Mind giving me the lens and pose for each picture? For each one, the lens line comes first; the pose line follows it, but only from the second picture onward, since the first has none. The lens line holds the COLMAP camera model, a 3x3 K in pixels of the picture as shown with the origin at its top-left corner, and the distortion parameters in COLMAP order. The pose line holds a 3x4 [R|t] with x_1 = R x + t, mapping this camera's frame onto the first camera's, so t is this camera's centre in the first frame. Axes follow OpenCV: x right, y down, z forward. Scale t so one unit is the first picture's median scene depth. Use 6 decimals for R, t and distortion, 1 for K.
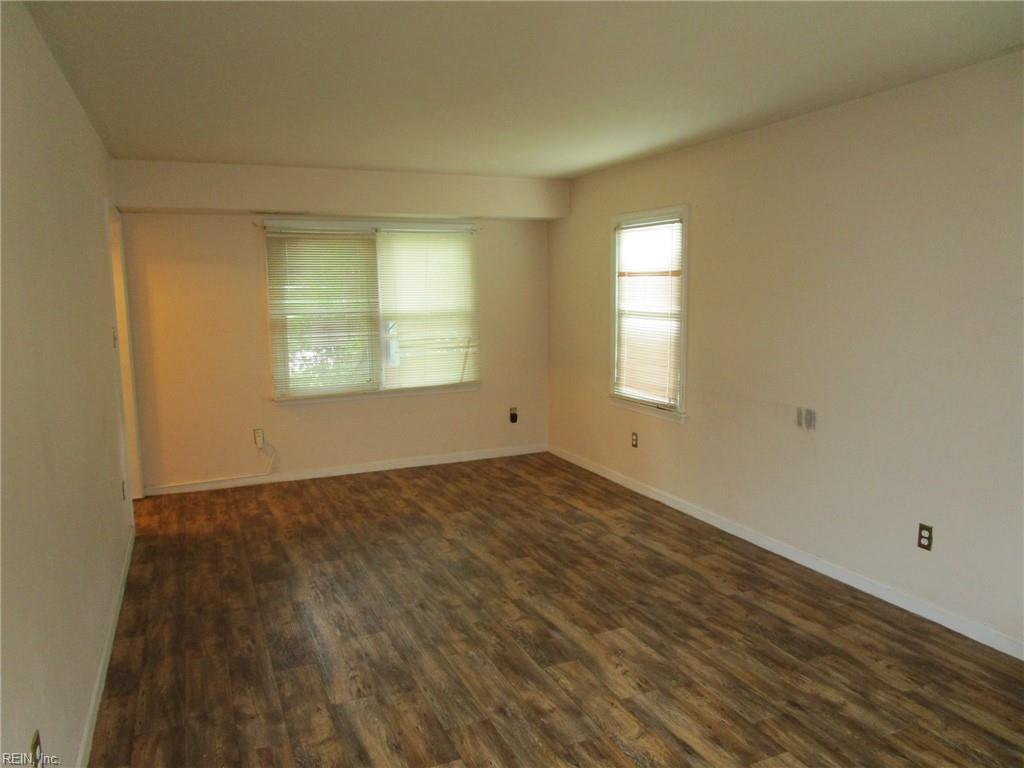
lens RADIAL K [[721.9, 0, 503.3], [0, 721.9, 386.3], [0, 0, 1]] dist [-0.005171, -0.005529]
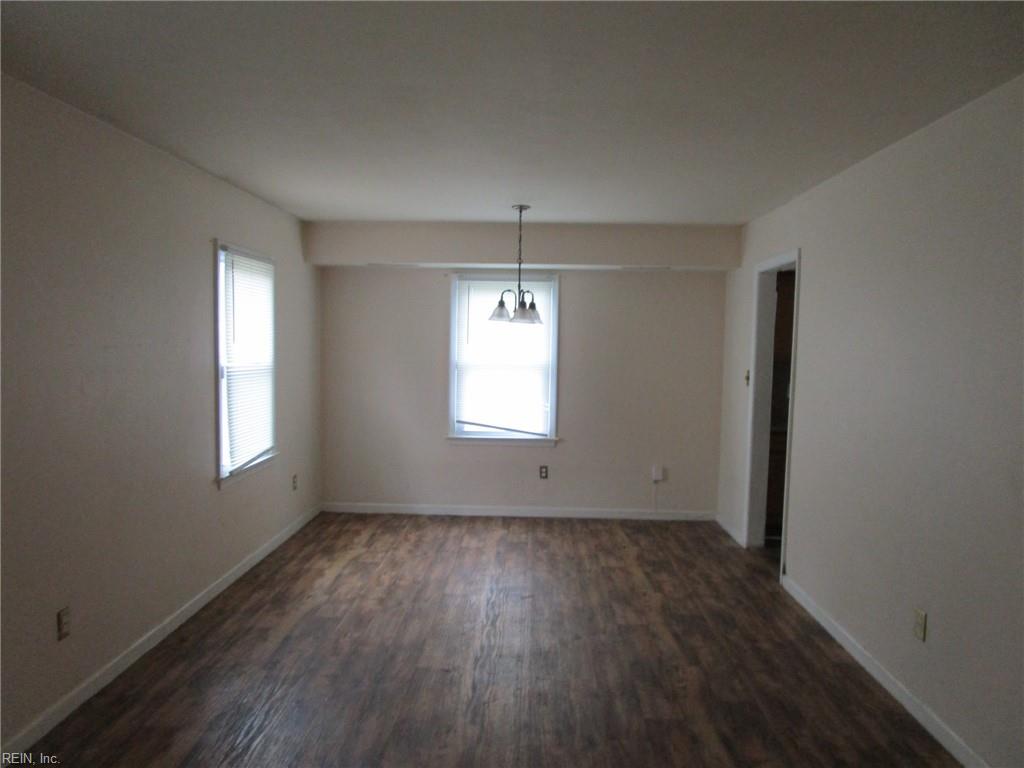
lens RADIAL K [[721.9, 0, 503.3], [0, 721.9, 386.3], [0, 0, 1]] dist [-0.005171, -0.005529]
pose [[-0.899501, -0.035665, 0.435460, -0.554675], [0.048138, 0.982506, 0.179904, -0.307592], [-0.434258, 0.182786, -0.882048, 2.285454]]
